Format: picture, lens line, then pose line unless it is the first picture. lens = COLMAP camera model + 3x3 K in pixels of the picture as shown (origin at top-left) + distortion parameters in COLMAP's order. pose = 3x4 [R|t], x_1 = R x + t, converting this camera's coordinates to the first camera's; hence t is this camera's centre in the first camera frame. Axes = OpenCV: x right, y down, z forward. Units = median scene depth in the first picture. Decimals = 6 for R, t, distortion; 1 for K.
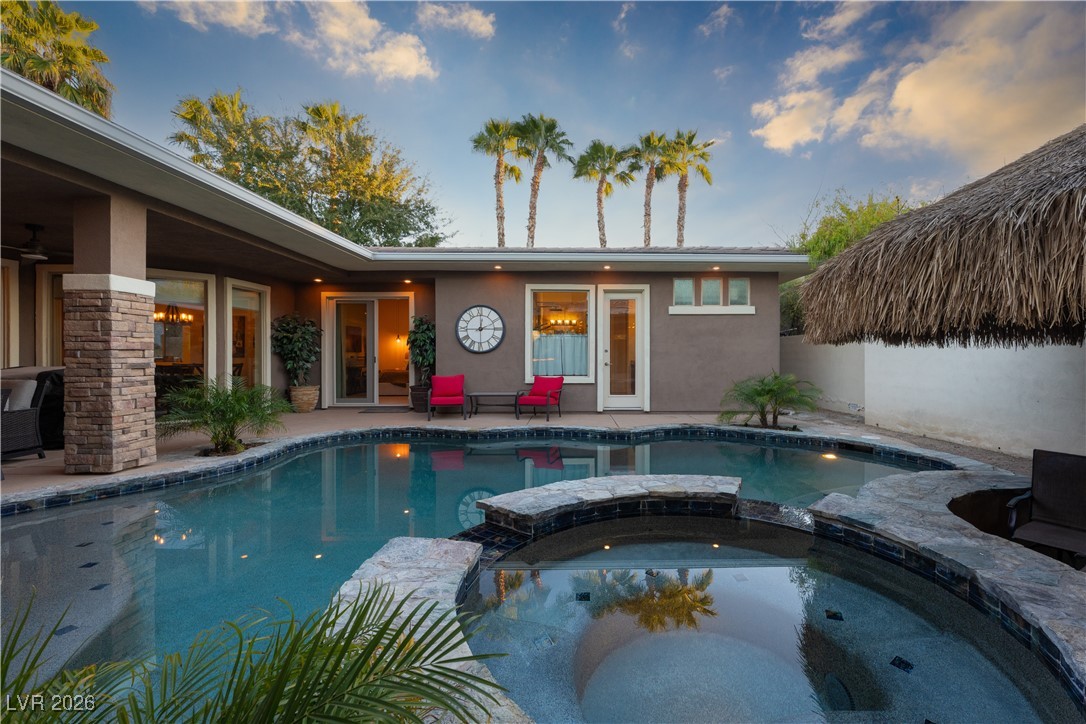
lens RADIAL K [[450.1, 0, 544.9], [0, 450.1, 351.1], [0, 0, 1]] dist [0.000411, 0.000136]
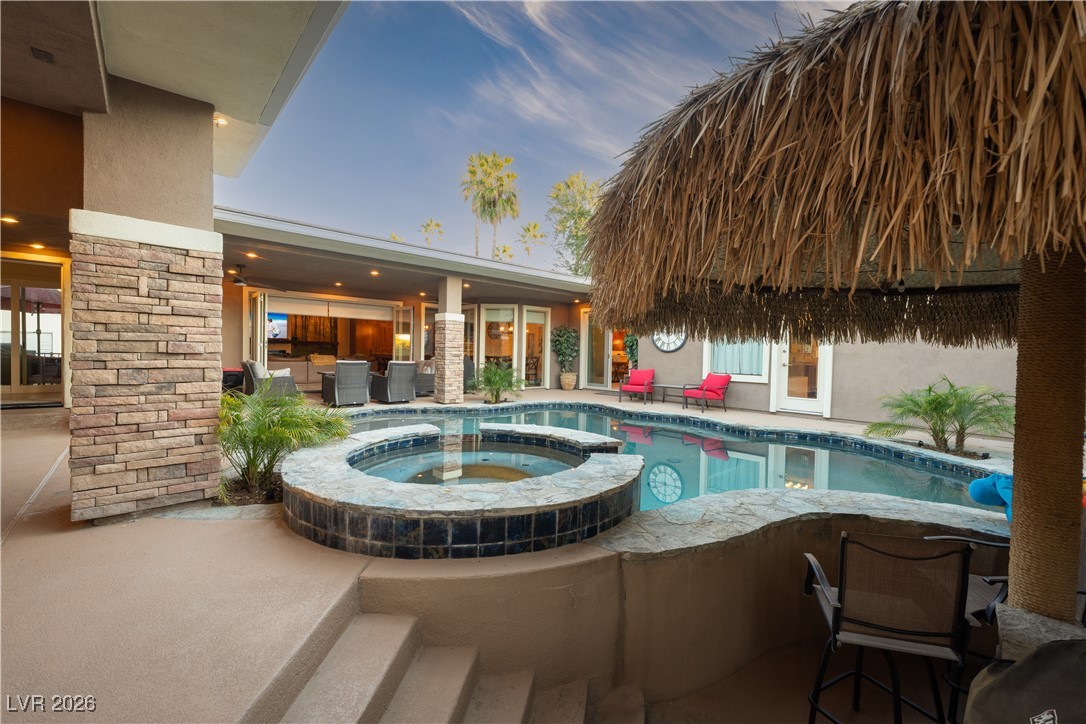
lens RADIAL K [[436.9, 0, 540.6], [0, 436.9, 355.2], [0, 0, 1]] dist [0.003128, 0.000295]
pose [[0.661310, 0.017815, -0.749902, 0.520653], [-0.011135, 0.999841, 0.013933, 0.000179], [0.750030, -0.000864, 0.661403, -0.031722]]
